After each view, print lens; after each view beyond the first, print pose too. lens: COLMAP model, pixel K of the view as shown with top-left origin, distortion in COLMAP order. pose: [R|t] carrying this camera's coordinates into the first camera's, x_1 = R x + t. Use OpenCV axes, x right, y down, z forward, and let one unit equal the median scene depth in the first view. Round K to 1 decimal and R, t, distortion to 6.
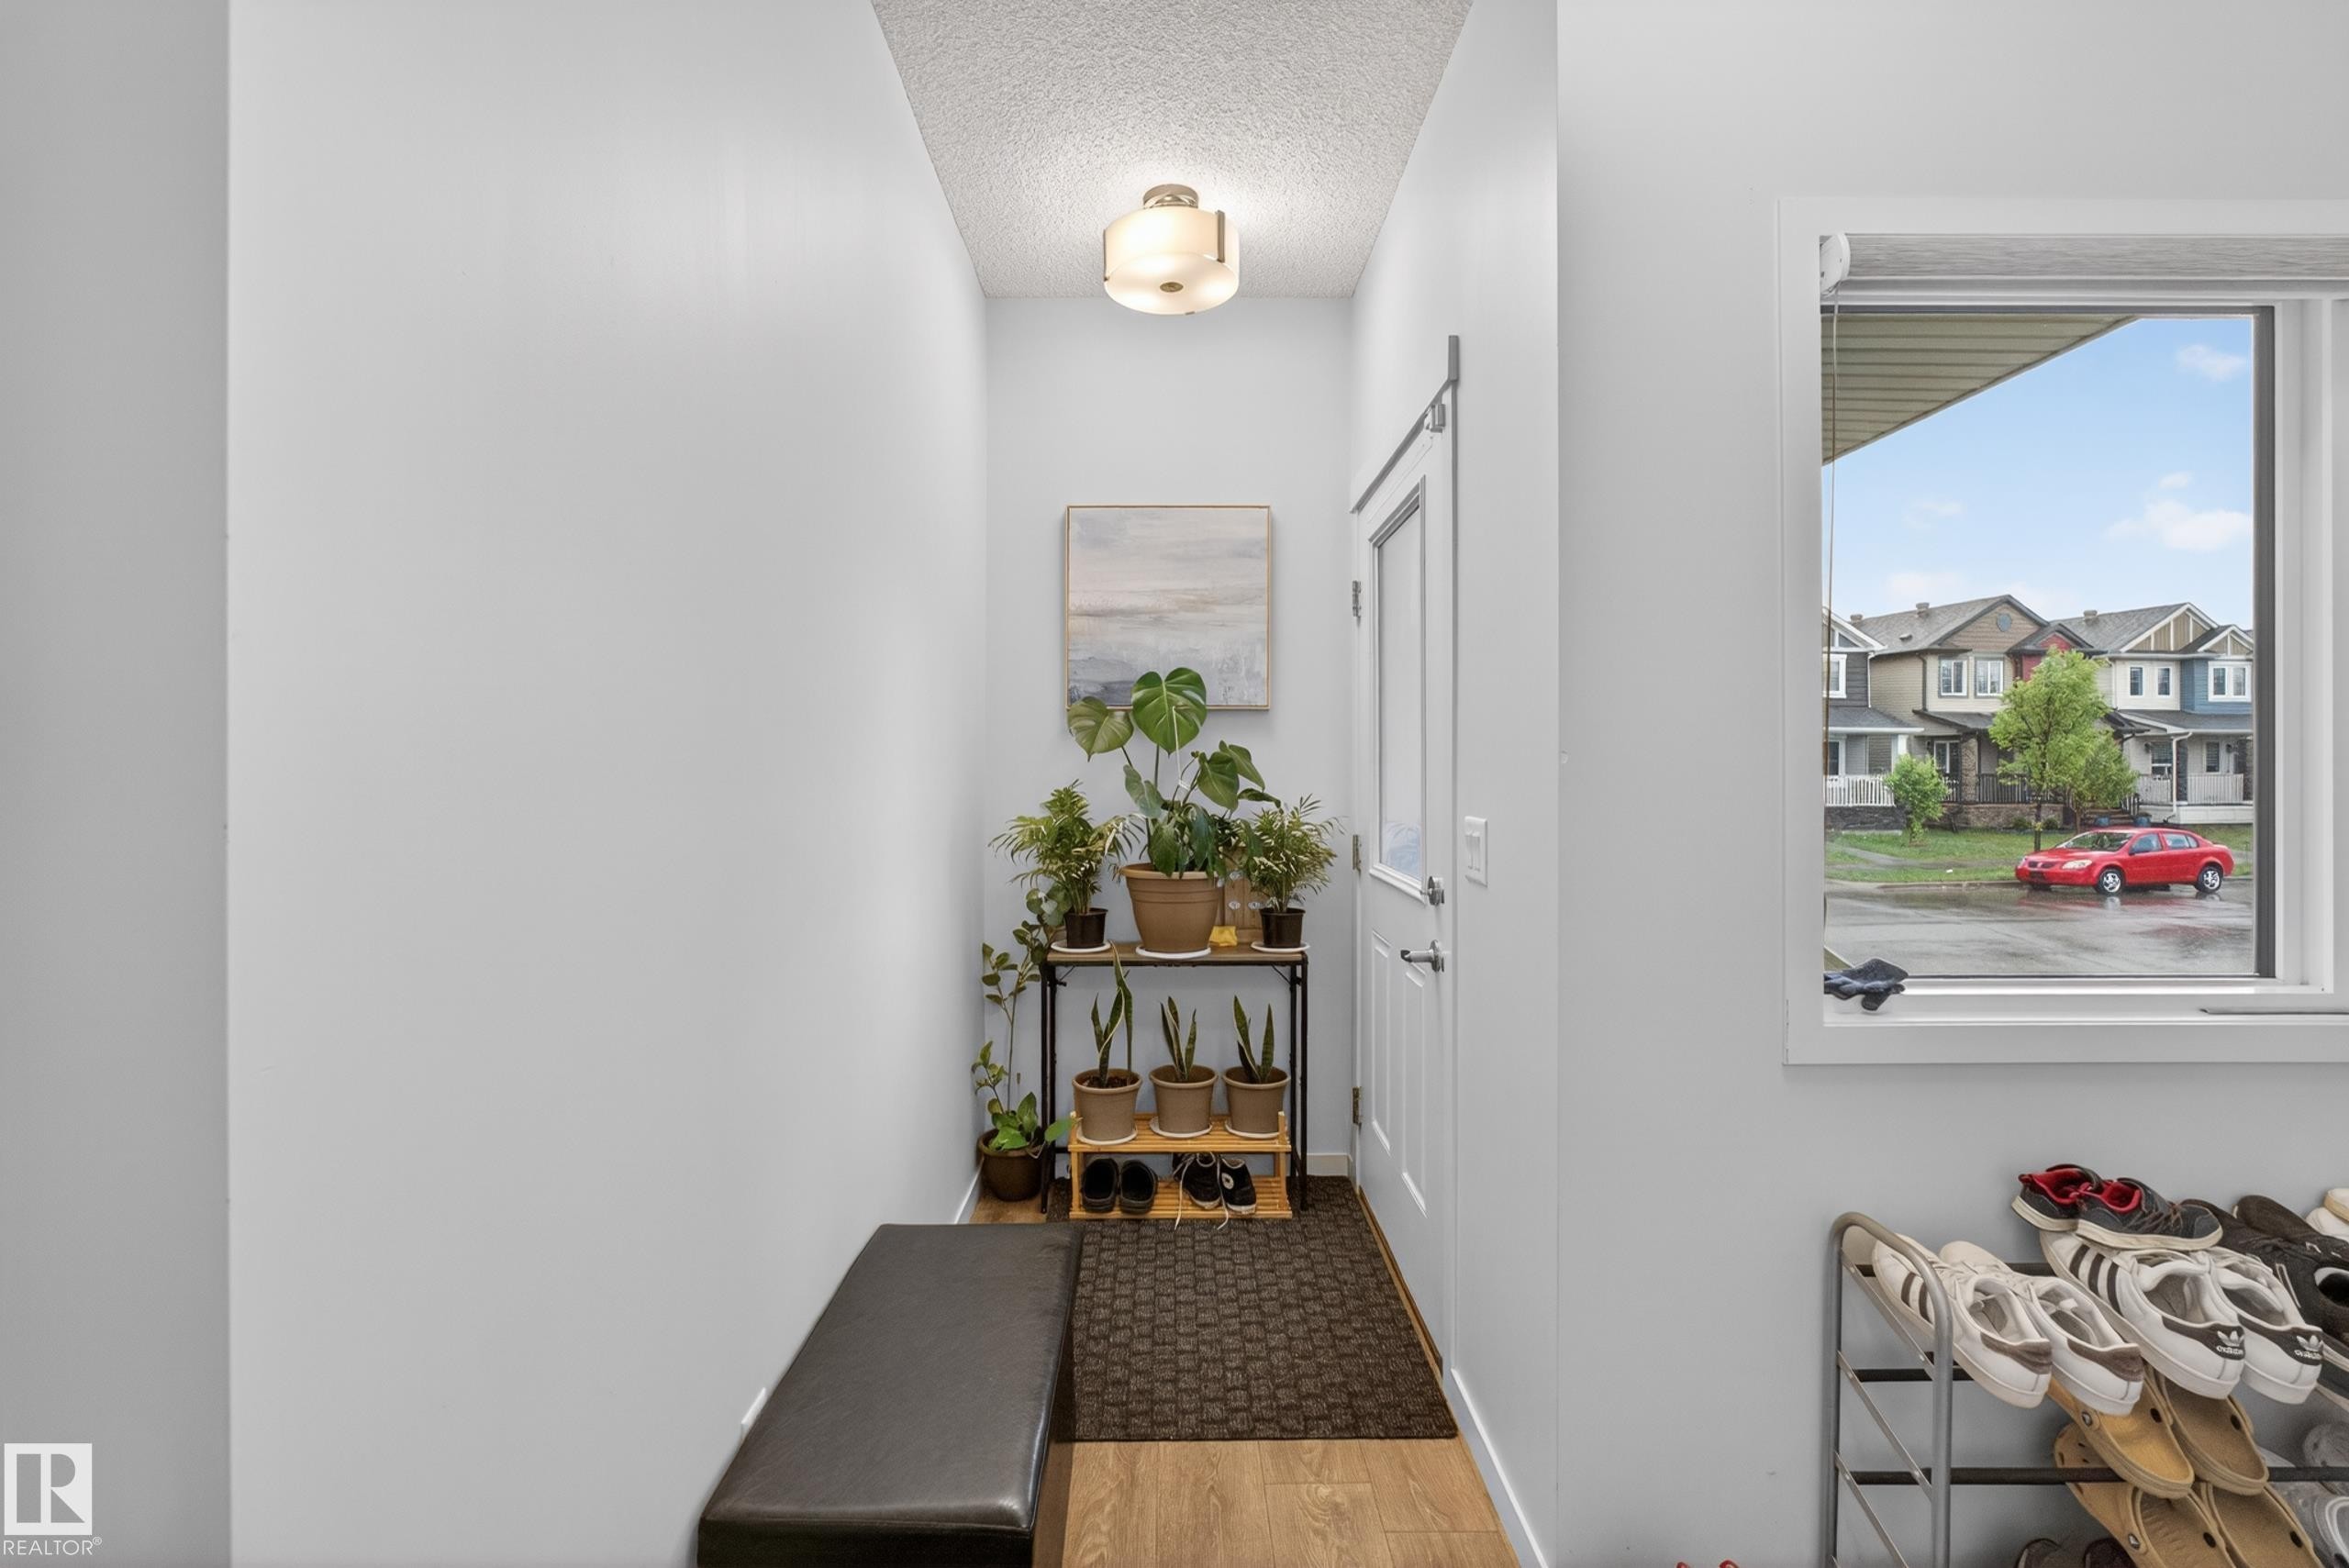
lens RADIAL K [[1008.0, 0, 1158.4], [0, 1008.0, 745.0], [0, 0, 1]] dist [-0.011163, 0.004179]
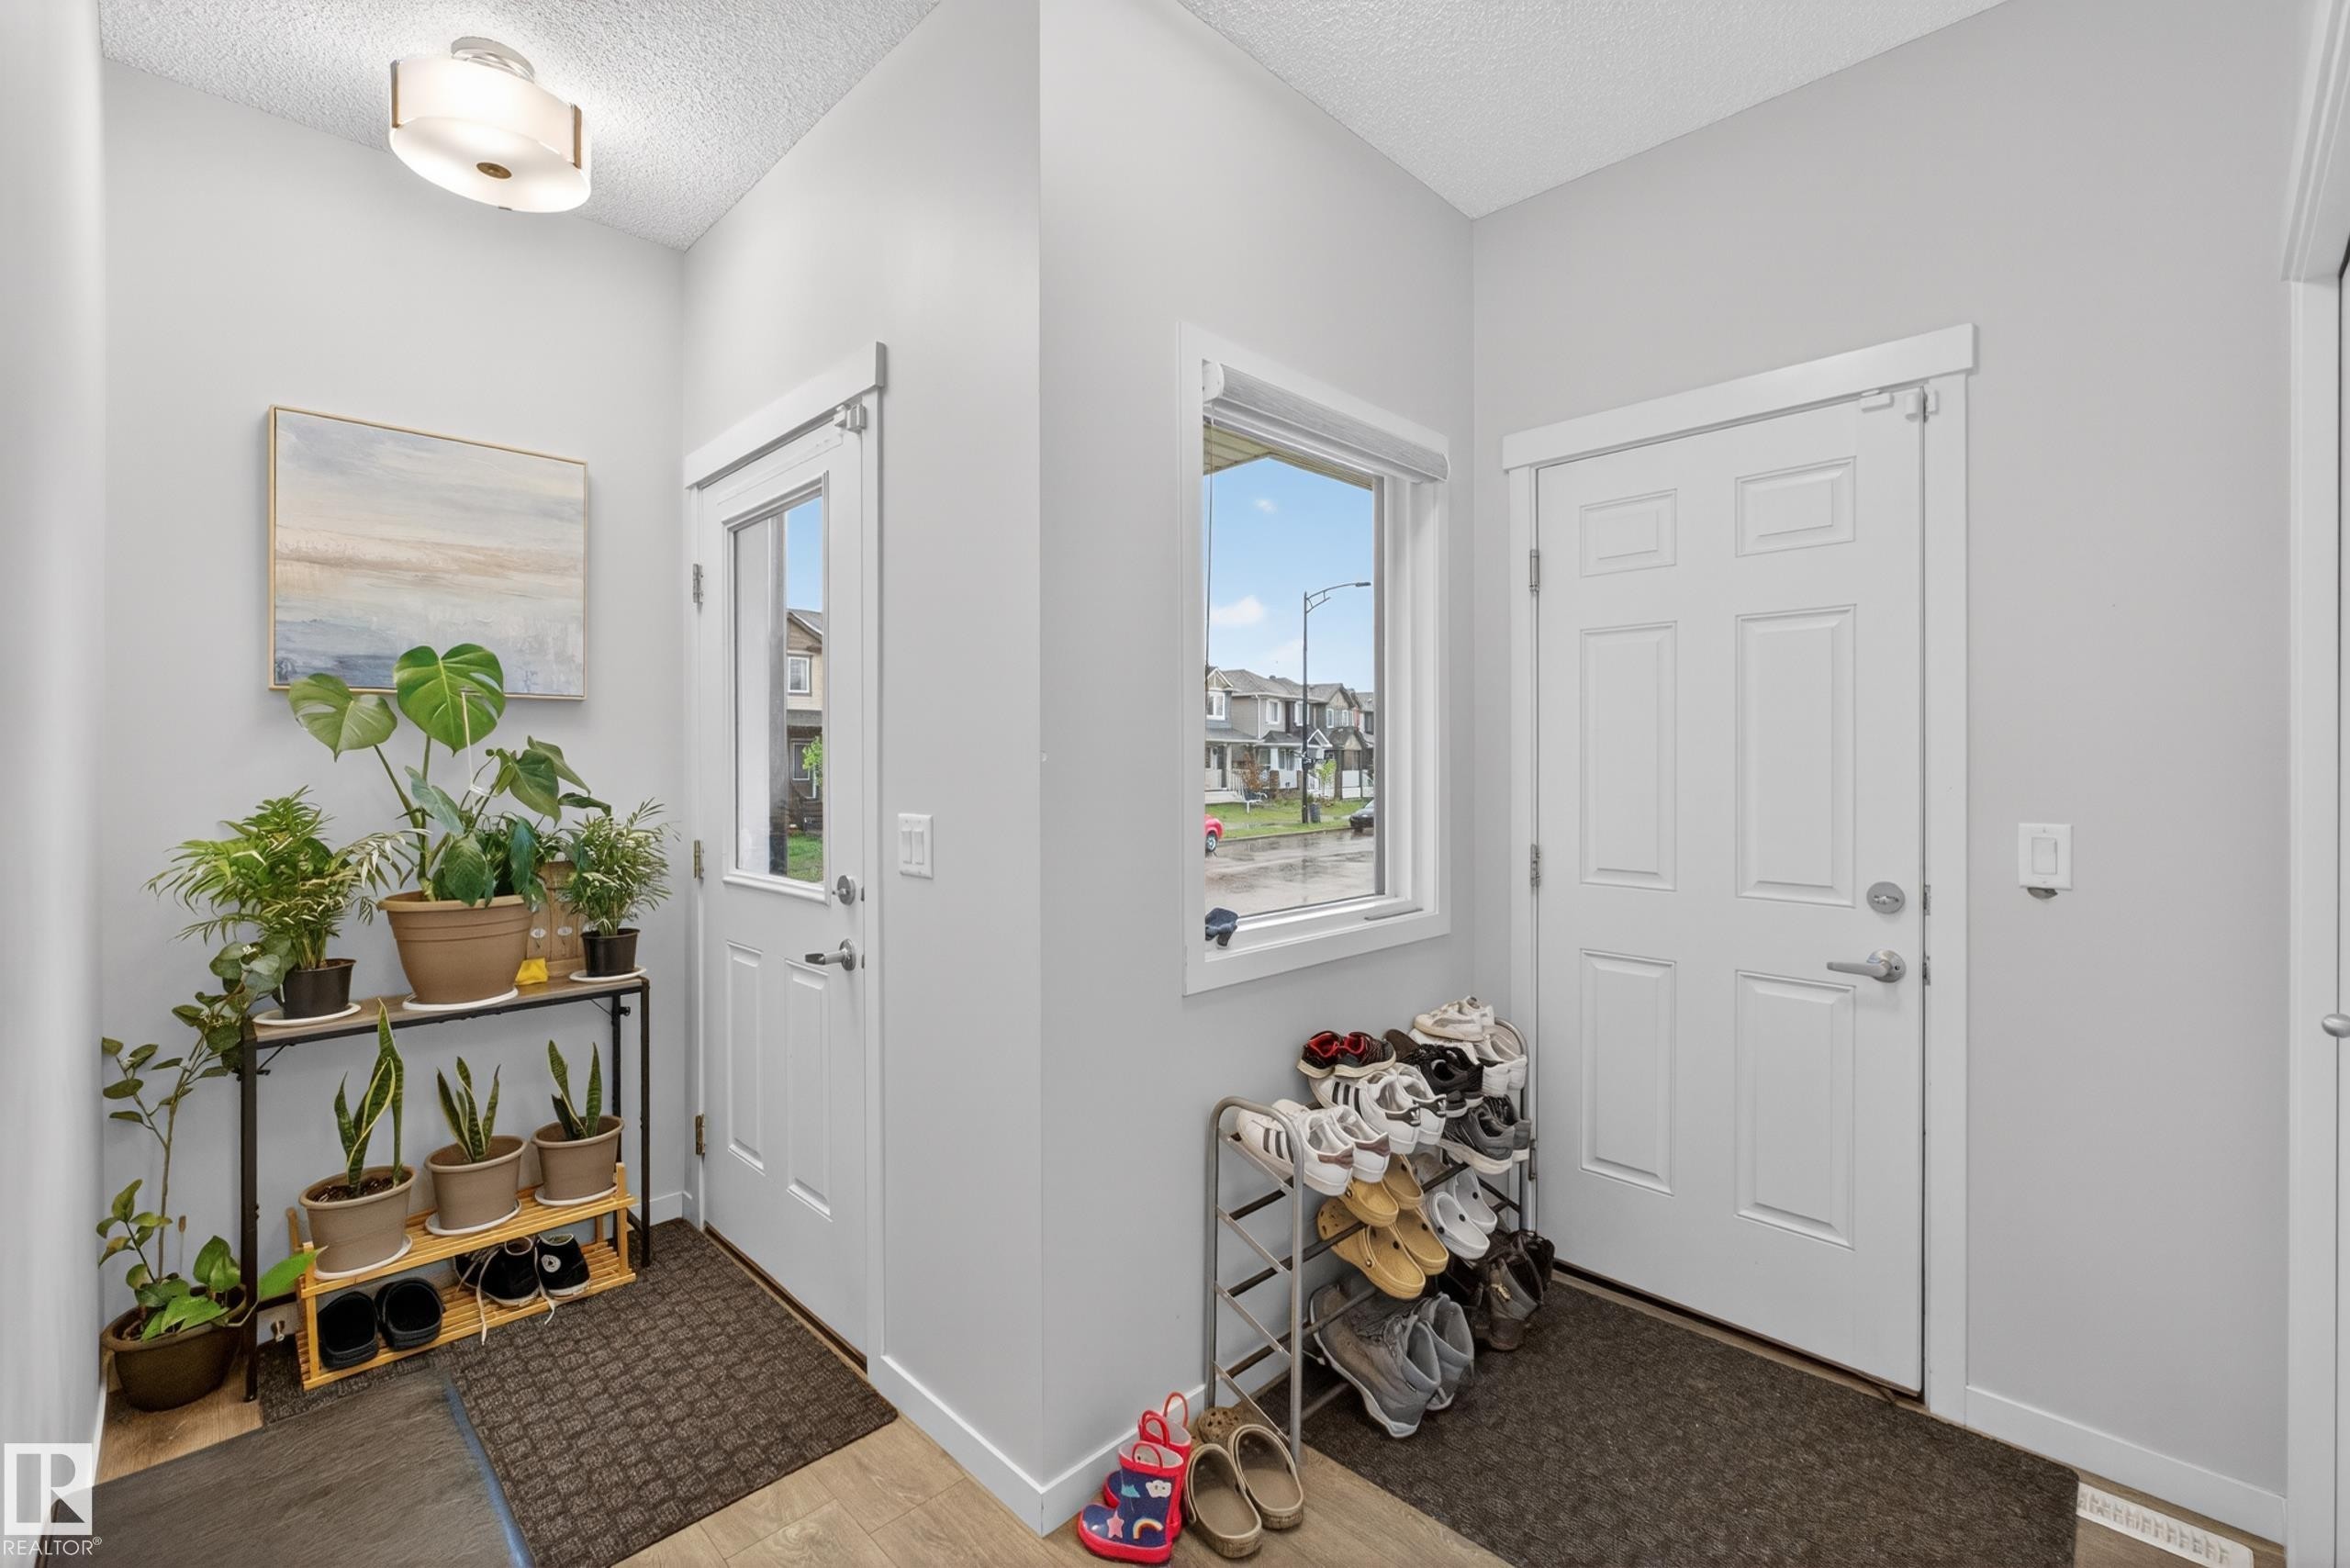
lens RADIAL K [[1008.5, 0, 1171.4], [0, 1008.5, 744.0], [0, 0, 1]] dist [-0.011163, 0.004179]
pose [[0.712898, 0.011155, 0.701179, -0.157108], [-0.010400, 0.999932, -0.005333, 0.001429], [-0.701190, -0.003490, 0.712966, 0.048346]]
